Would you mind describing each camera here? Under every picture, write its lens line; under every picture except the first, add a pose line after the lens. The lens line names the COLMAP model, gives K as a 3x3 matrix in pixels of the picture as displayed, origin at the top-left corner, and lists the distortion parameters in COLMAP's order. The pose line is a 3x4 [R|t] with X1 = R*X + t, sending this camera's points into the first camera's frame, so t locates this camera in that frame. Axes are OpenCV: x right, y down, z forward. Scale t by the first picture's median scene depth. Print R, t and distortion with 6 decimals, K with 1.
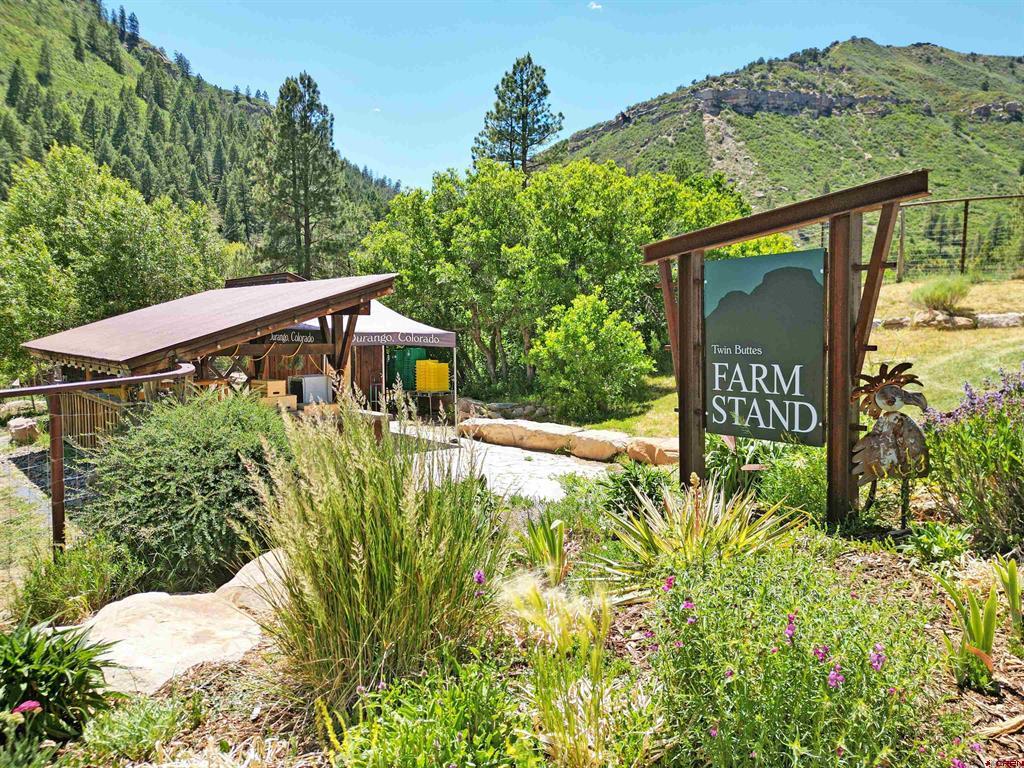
lens RADIAL K [[739.7, 0, 514.3], [0, 739.7, 391.2], [0, 0, 1]] dist [0.010678, -0.003167]
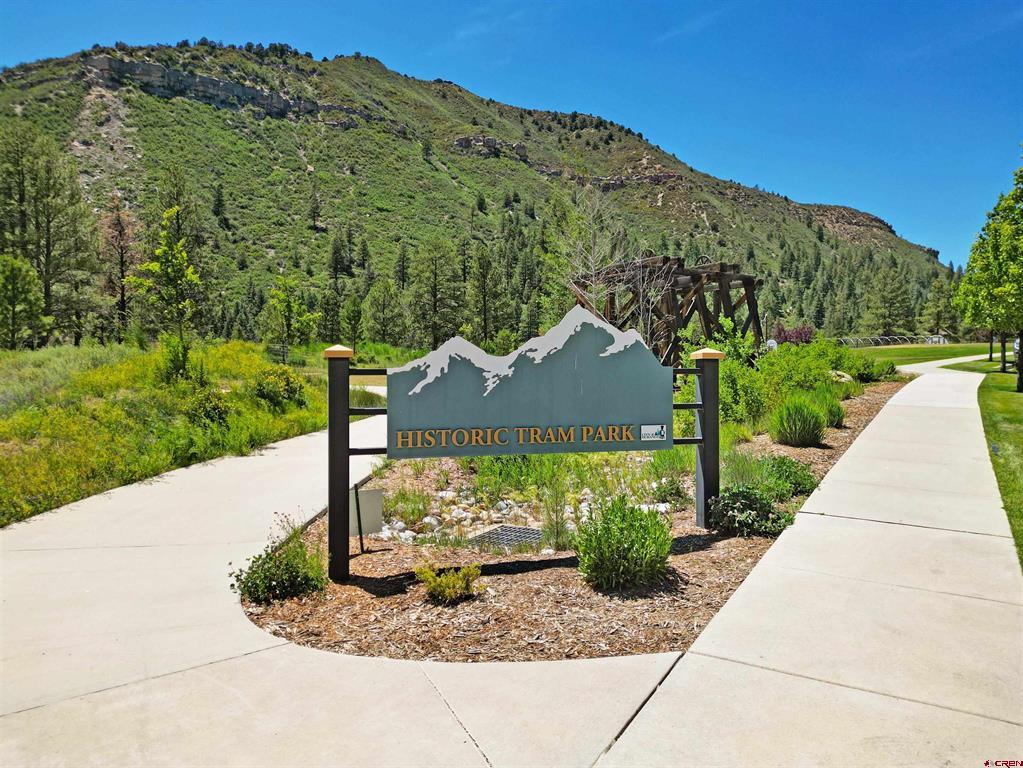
lens RADIAL K [[719.9, 0, 510.5], [0, 719.9, 377.1], [0, 0, 1]] dist [0.049393, -0.005257]
pose [[0.901185, -0.009530, 0.433330, 0.301465], [0.038404, 0.997582, -0.057930, -0.032737], [-0.431730, 0.068848, 0.899371, 0.192297]]
